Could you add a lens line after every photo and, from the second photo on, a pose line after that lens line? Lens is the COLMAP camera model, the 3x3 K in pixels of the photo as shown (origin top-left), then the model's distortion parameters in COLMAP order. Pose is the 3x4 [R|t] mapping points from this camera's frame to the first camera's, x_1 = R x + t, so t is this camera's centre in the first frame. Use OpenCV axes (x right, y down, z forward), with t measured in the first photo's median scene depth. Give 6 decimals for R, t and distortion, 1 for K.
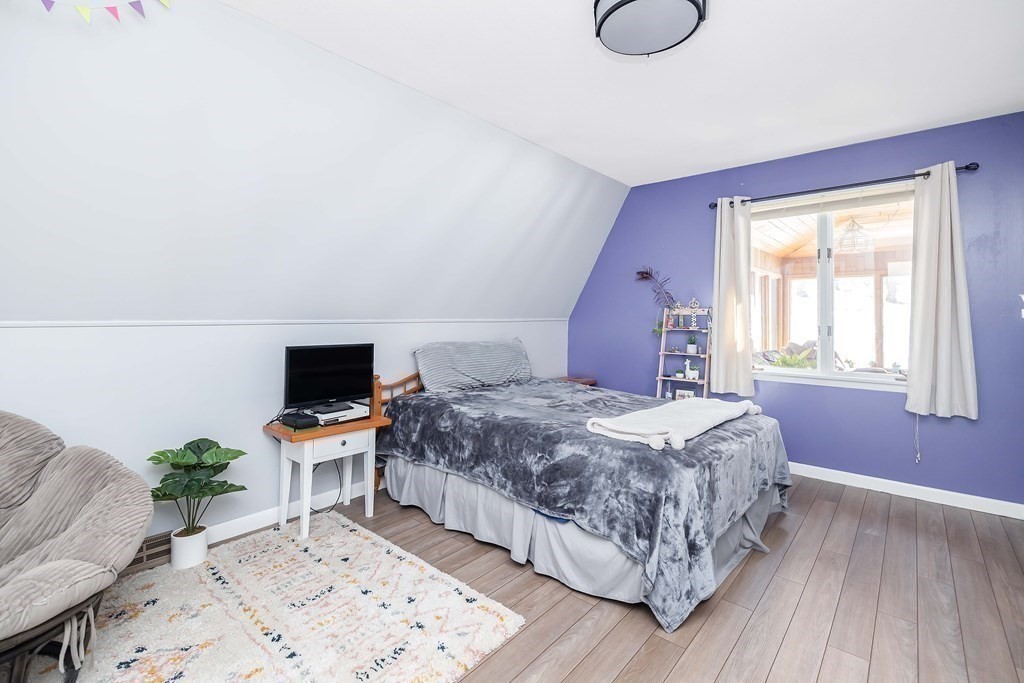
lens RADIAL K [[474.6, 0, 505.4], [0, 474.6, 314.2], [0, 0, 1]] dist [0.000234, -0.000216]
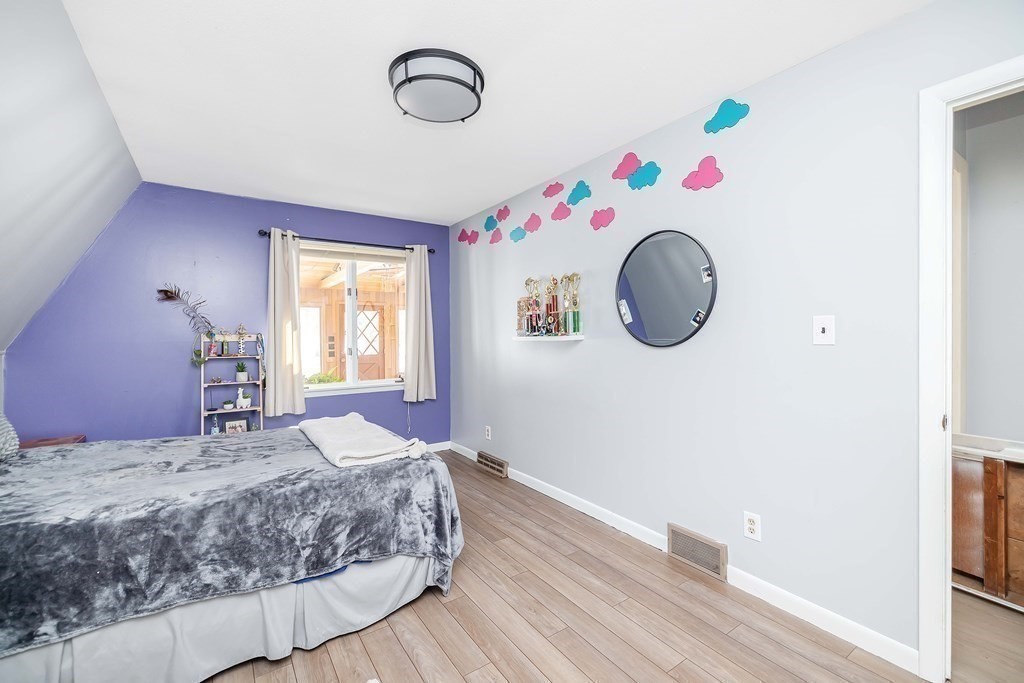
lens RADIAL K [[434.8, 0, 512.0], [0, 434.8, 341.5], [0, 0, 1]] dist [-0.000673, -0.000021]
pose [[0.233788, -0.023495, 0.972004, -0.359988], [0.007039, 0.999723, 0.022472, -0.015499], [-0.972262, 0.001588, 0.233889, 0.278437]]
